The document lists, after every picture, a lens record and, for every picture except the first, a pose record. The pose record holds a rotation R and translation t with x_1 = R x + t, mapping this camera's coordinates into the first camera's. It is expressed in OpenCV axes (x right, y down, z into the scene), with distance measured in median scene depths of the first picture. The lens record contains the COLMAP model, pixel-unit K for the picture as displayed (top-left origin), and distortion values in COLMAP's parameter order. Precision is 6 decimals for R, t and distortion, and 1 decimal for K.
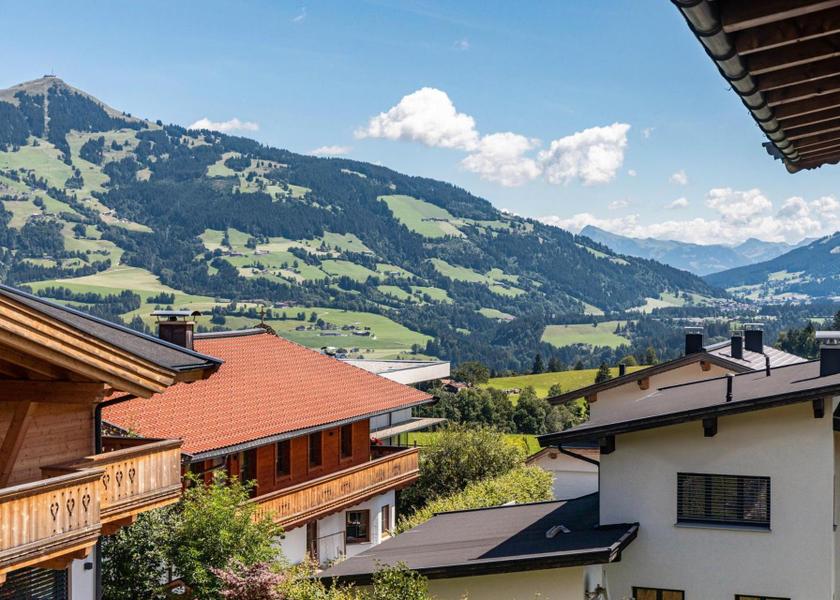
lens RADIAL K [[1357.8, 0, 420.0], [0, 1357.8, 300.0], [0, 0, 1]] dist [-0.019058, -0.063417]
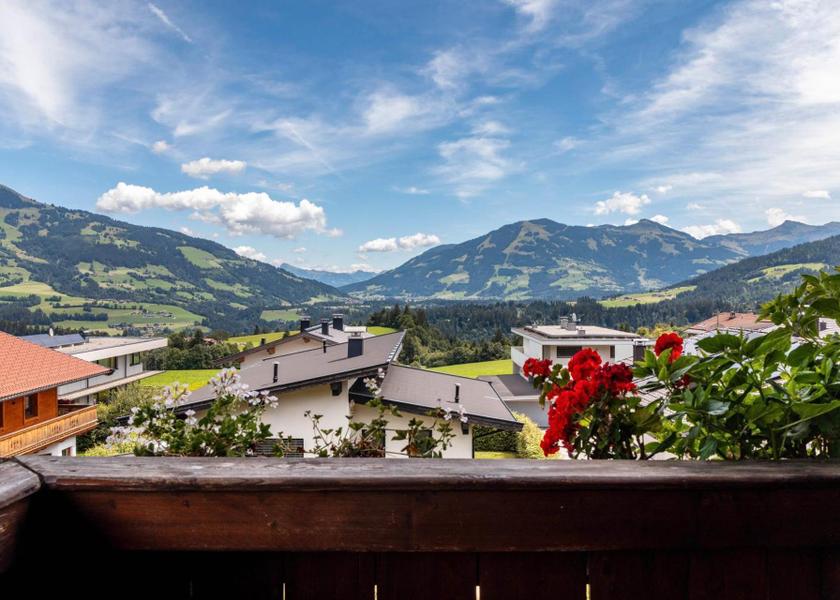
lens RADIAL K [[1357.8, 0, 420.0], [0, 1357.8, 300.0], [0, 0, 1]] dist [-0.019058, -0.063417]
pose [[0.929619, -0.000233, 0.368523, -0.422166], [0.004366, 0.999937, -0.010381, 0.023197], [-0.368497, 0.011260, 0.929561, -0.960754]]
